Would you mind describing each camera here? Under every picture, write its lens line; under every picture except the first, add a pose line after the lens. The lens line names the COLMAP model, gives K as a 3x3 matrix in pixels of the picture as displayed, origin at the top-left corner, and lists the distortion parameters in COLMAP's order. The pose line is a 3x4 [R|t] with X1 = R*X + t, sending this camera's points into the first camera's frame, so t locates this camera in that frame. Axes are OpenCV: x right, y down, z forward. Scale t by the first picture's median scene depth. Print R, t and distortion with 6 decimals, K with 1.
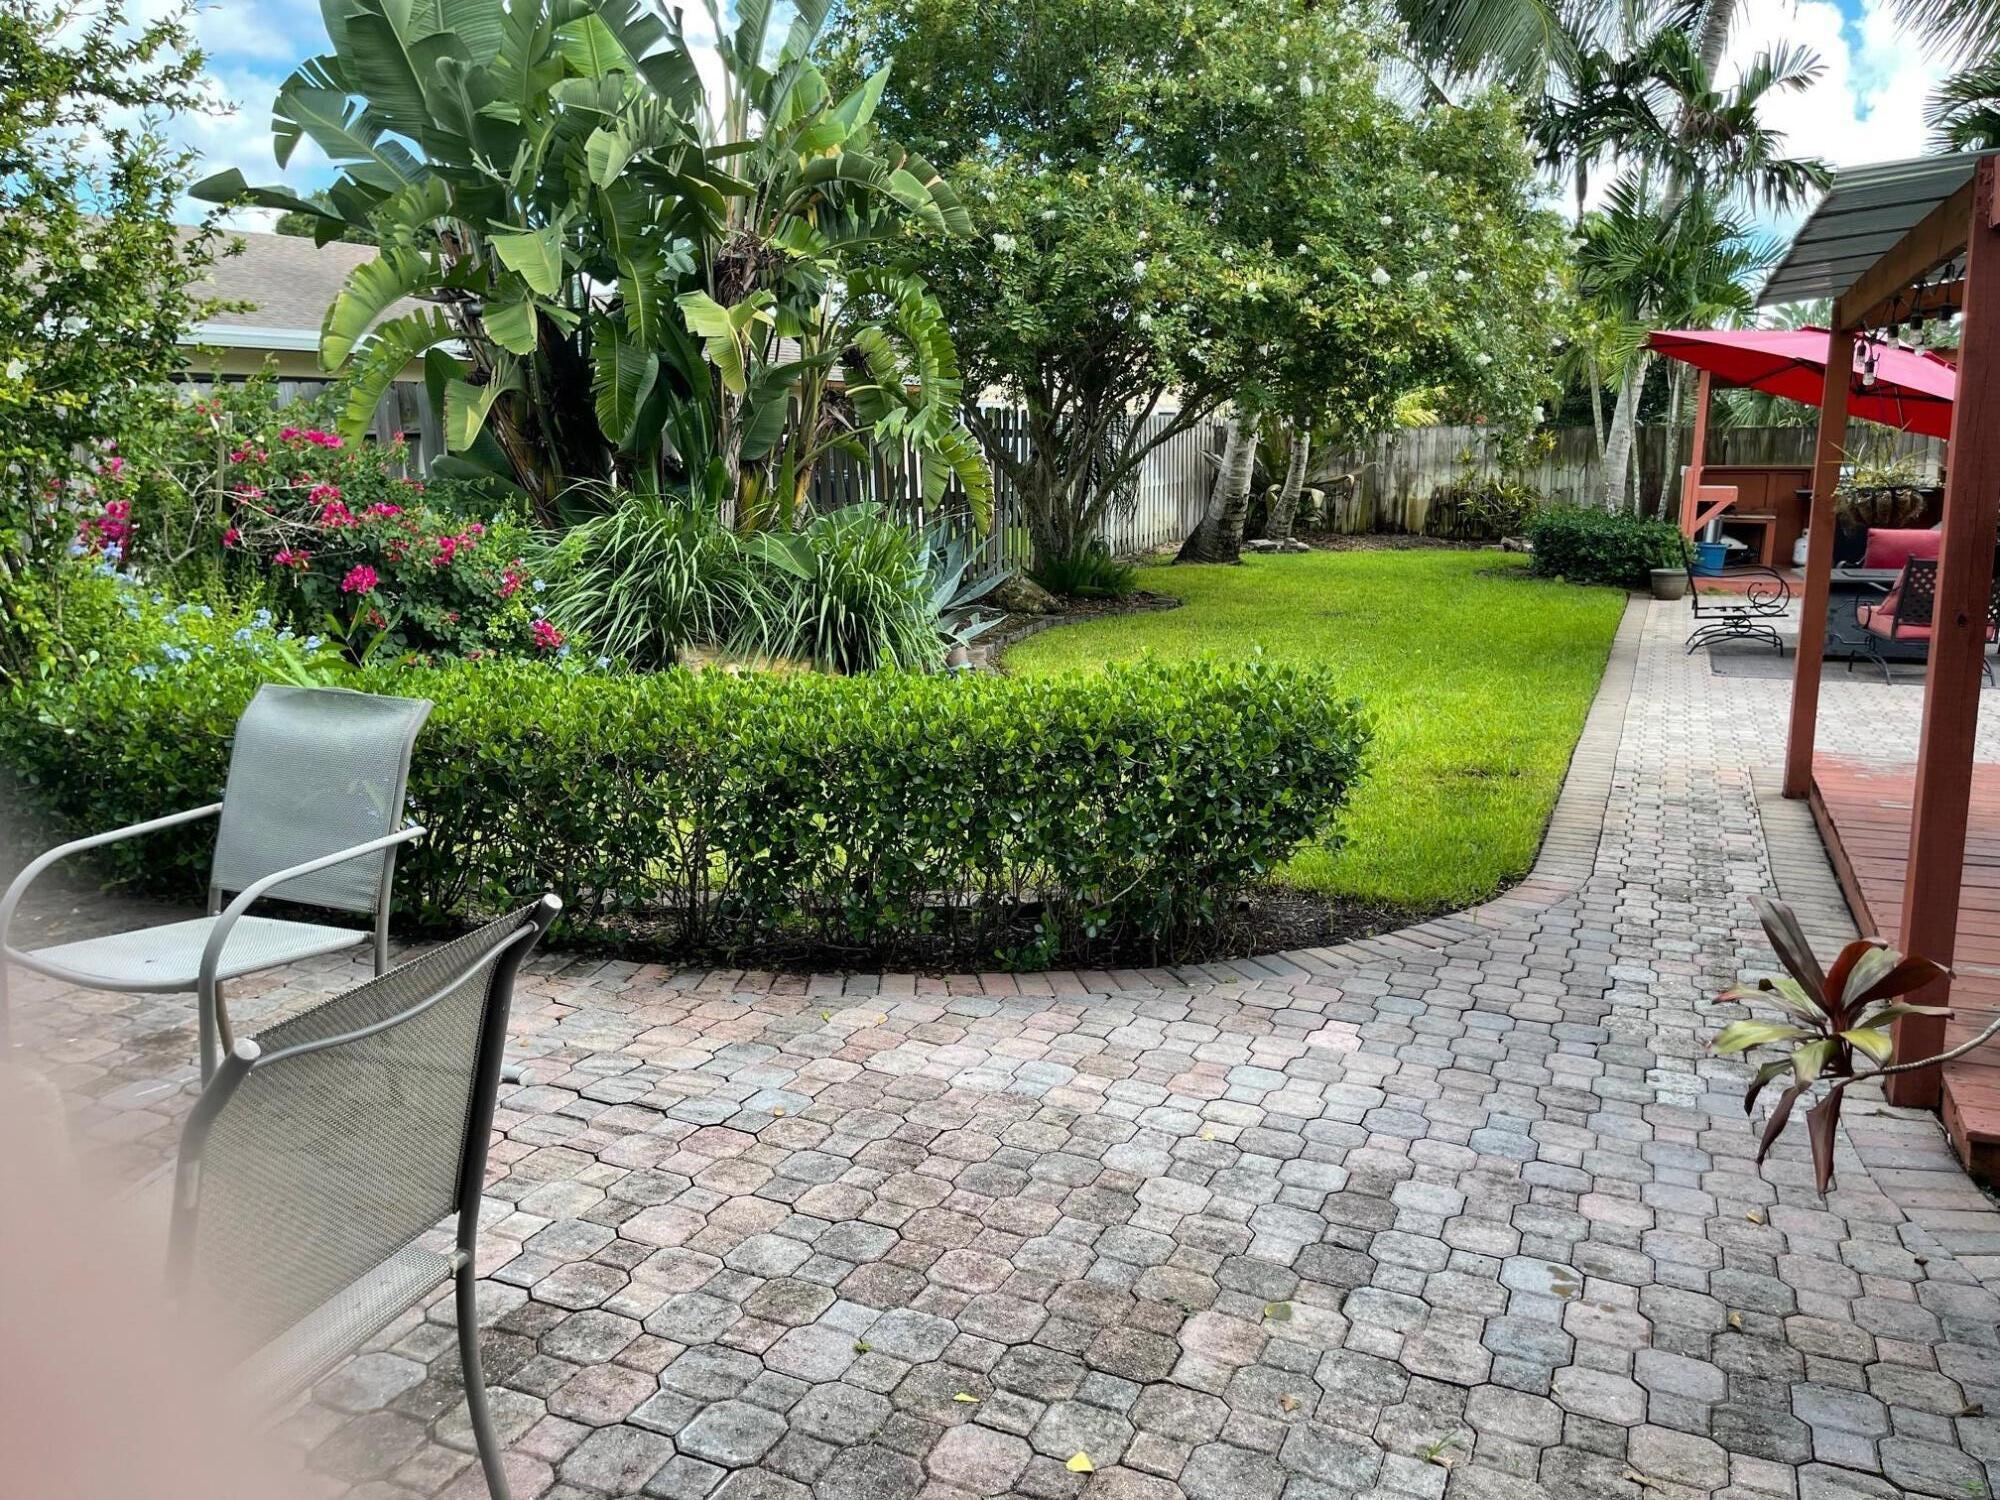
lens RADIAL K [[1525.2, 0, 1000.0], [0, 1525.2, 750.0], [0, 0, 1]] dist [0.058341, -0.056845]
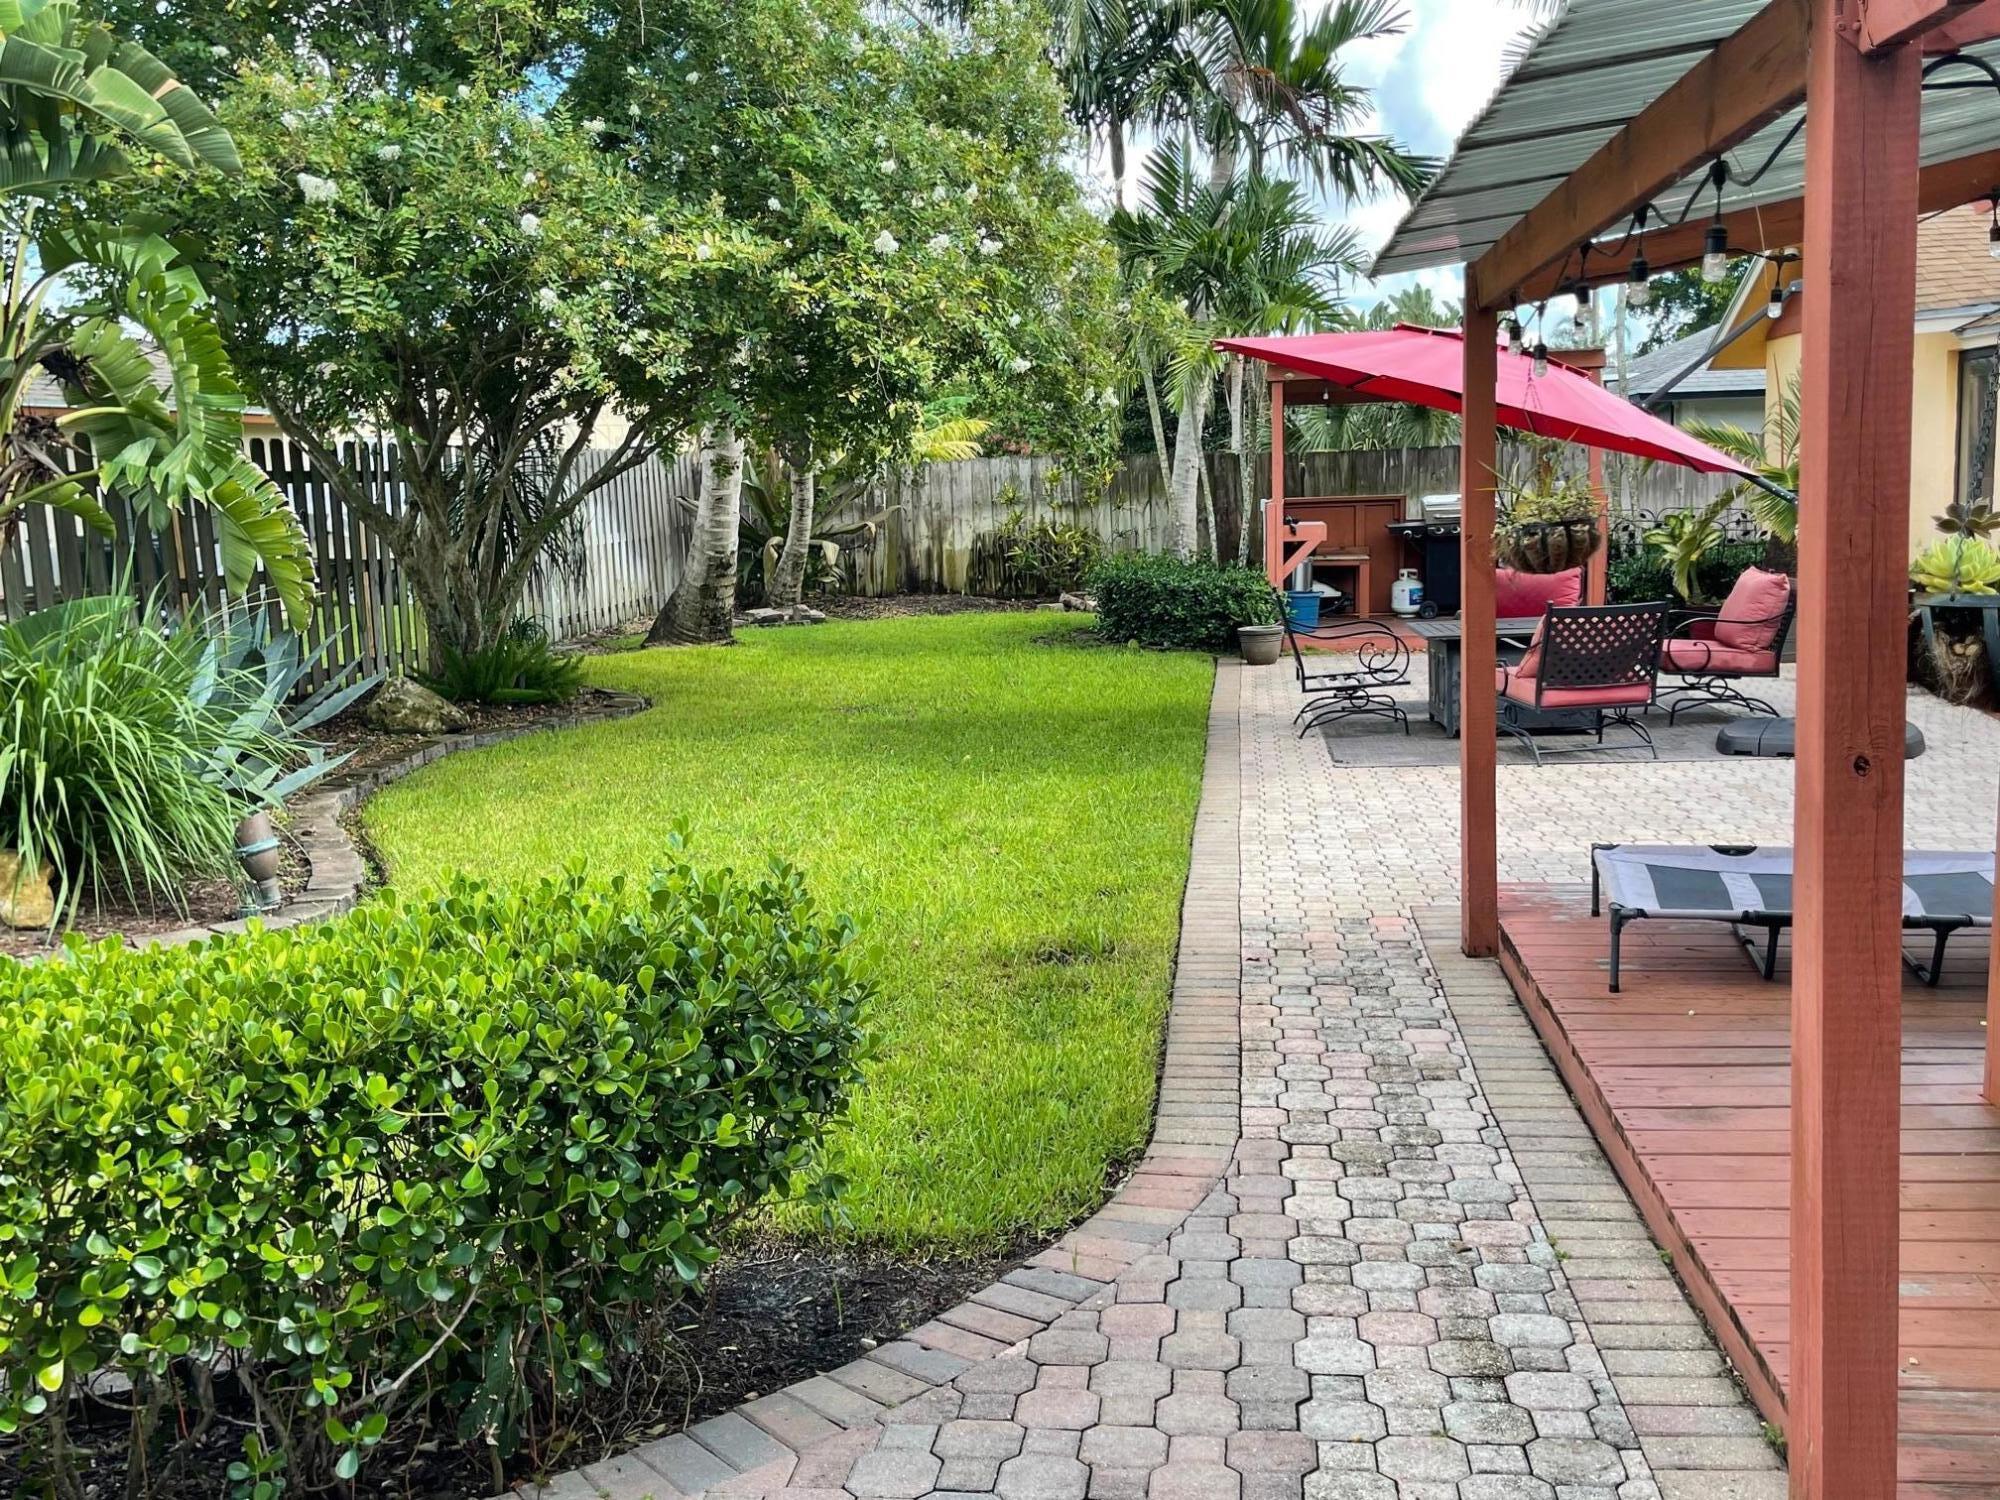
lens RADIAL K [[1879.5, 0, 1000.0], [0, 1879.5, 750.0], [0, 0, 1]] dist [0.123838, -0.248479]
pose [[0.959713, -0.065794, 0.273172, 0.035425], [0.081679, 0.995541, -0.047178, -0.020725], [-0.268850, 0.067590, 0.960808, 0.108398]]
